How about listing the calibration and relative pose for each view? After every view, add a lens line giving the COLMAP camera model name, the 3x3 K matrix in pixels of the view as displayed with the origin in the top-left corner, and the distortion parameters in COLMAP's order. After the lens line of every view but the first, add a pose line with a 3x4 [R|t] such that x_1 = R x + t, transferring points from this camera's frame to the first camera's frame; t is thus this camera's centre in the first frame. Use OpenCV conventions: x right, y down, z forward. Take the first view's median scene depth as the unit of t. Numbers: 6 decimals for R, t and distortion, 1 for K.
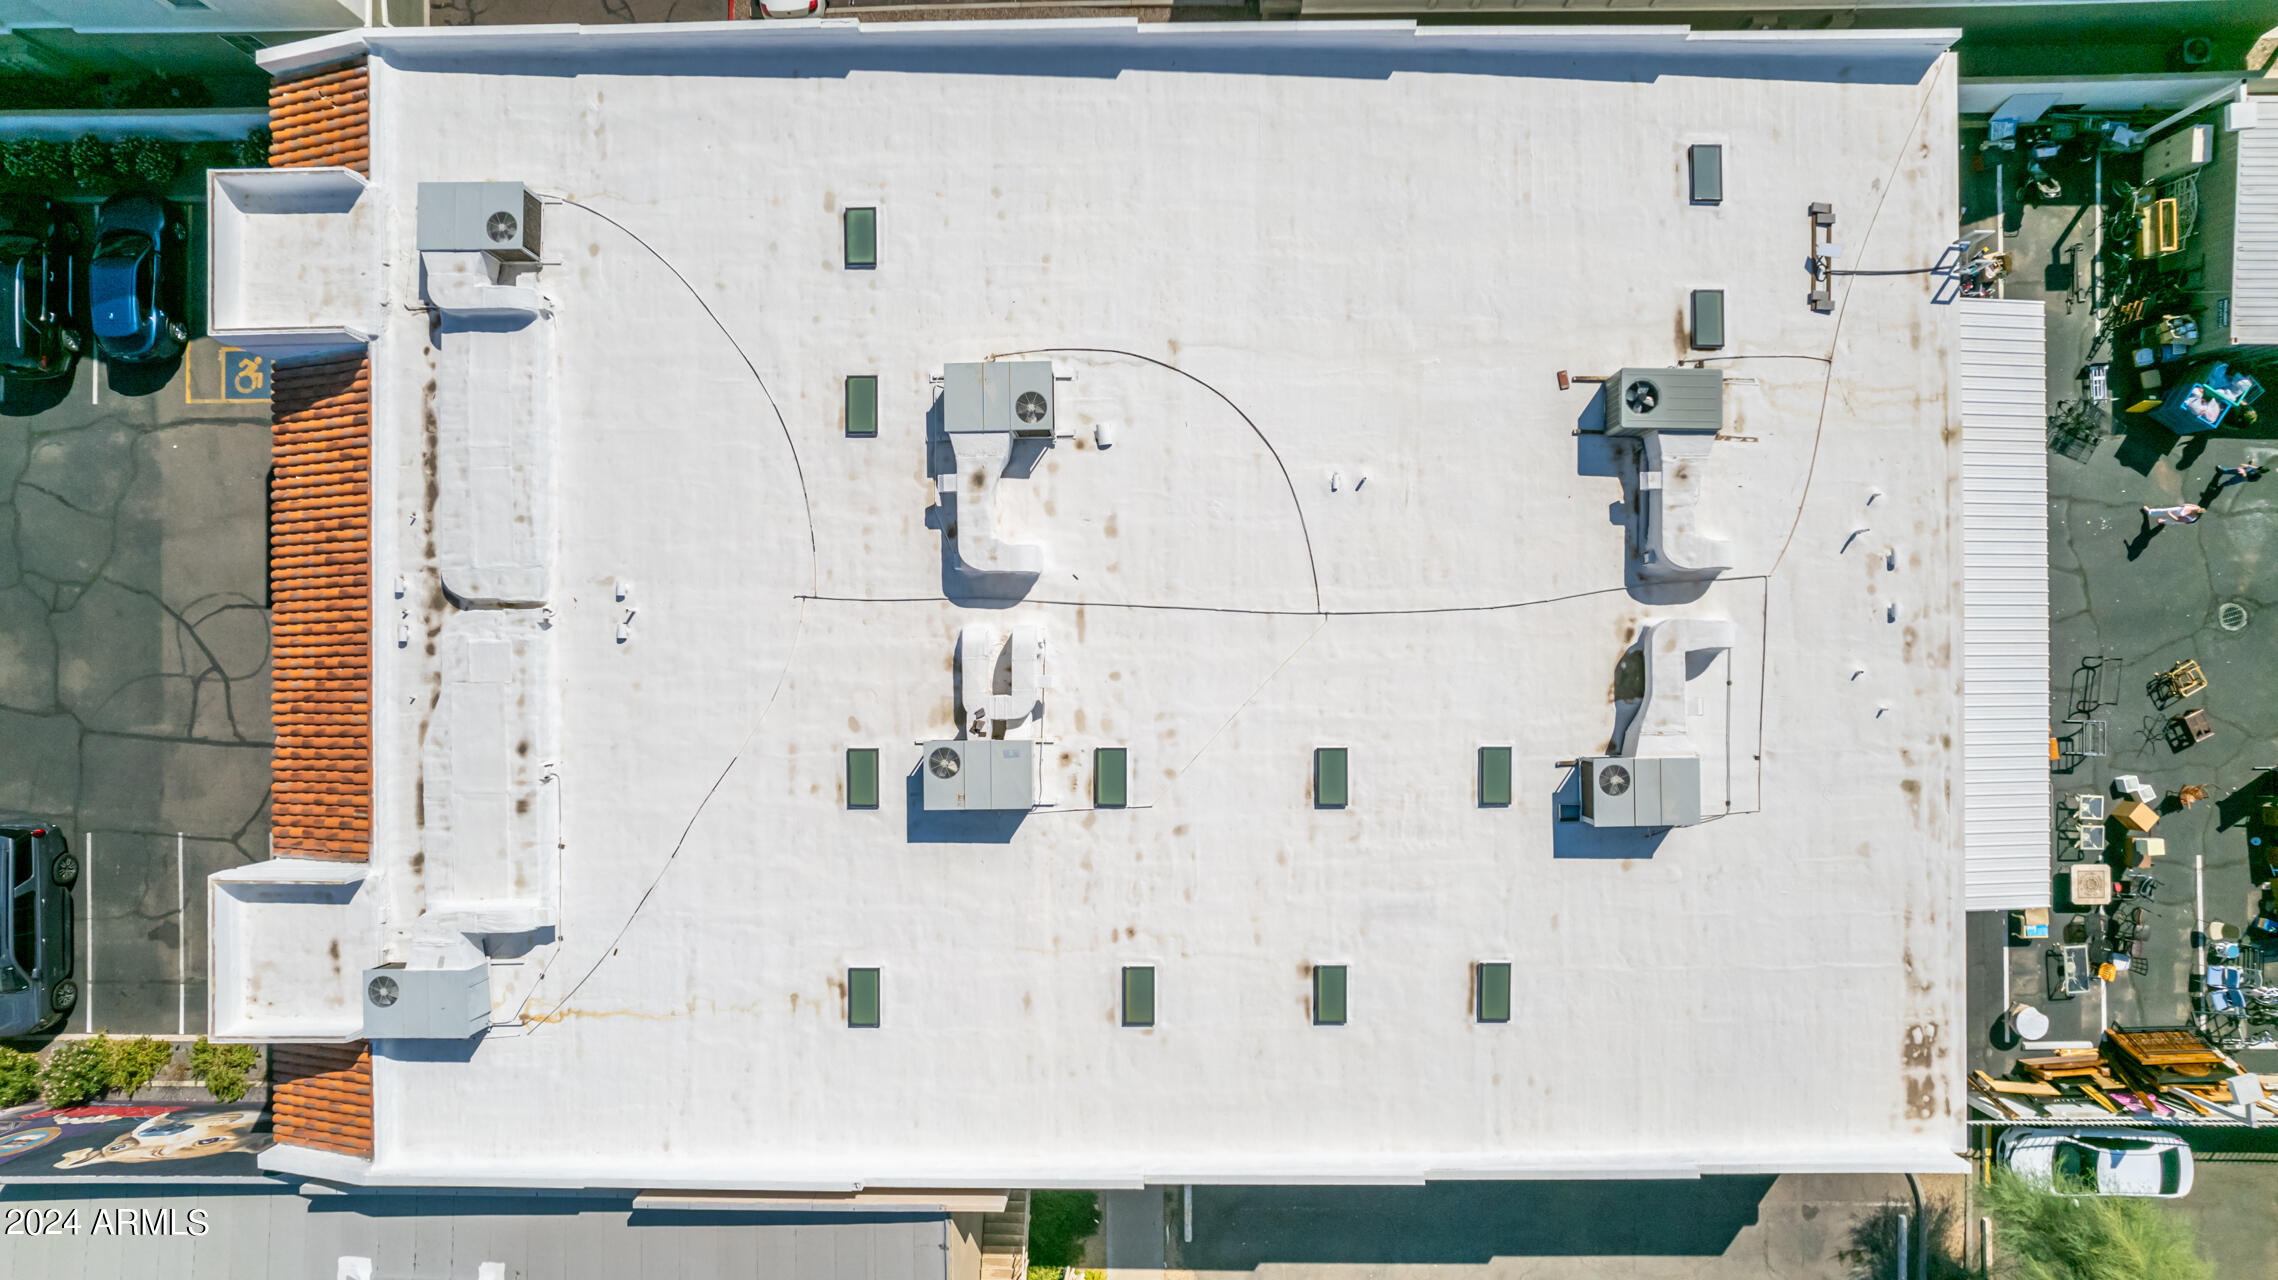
lens RADIAL K [[1472.9, 0, 1141.2], [0, 1472.9, 644.5], [0, 0, 1]] dist [-0.079304, 0.072540]
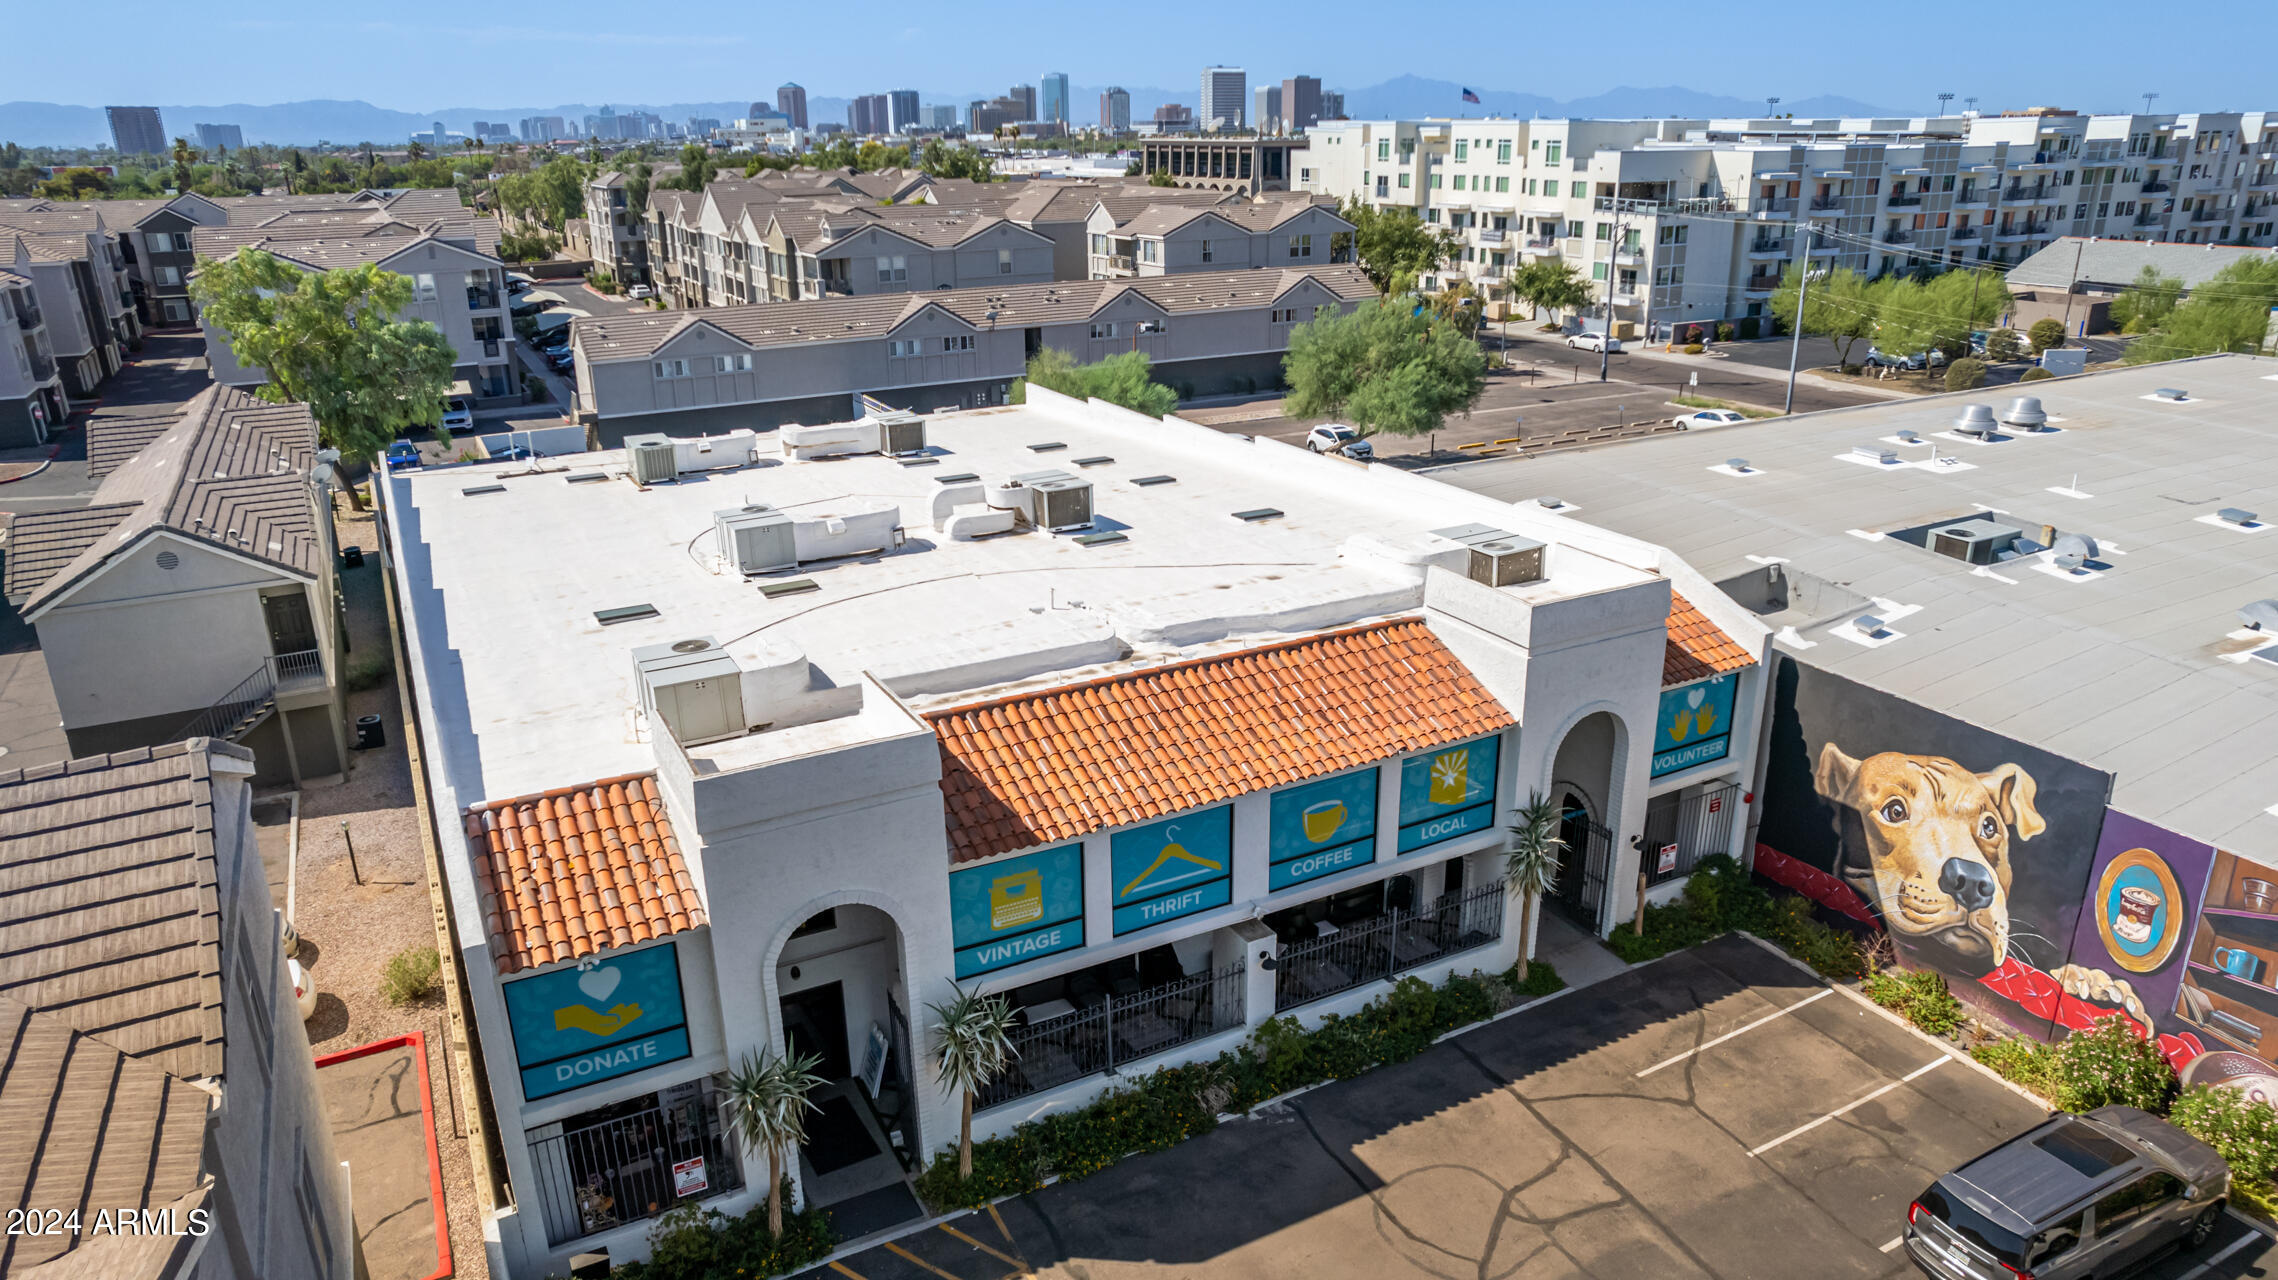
lens RADIAL K [[1472.9, 0, 1141.2], [0, 1472.9, 644.5], [0, 0, 1]] dist [-0.079304, 0.072540]
pose [[-0.465775, -0.271813, 0.842123, -1.199339], [0.884685, -0.164153, 0.436332, -0.401814], [0.019636, 0.948247, 0.316927, 0.696418]]
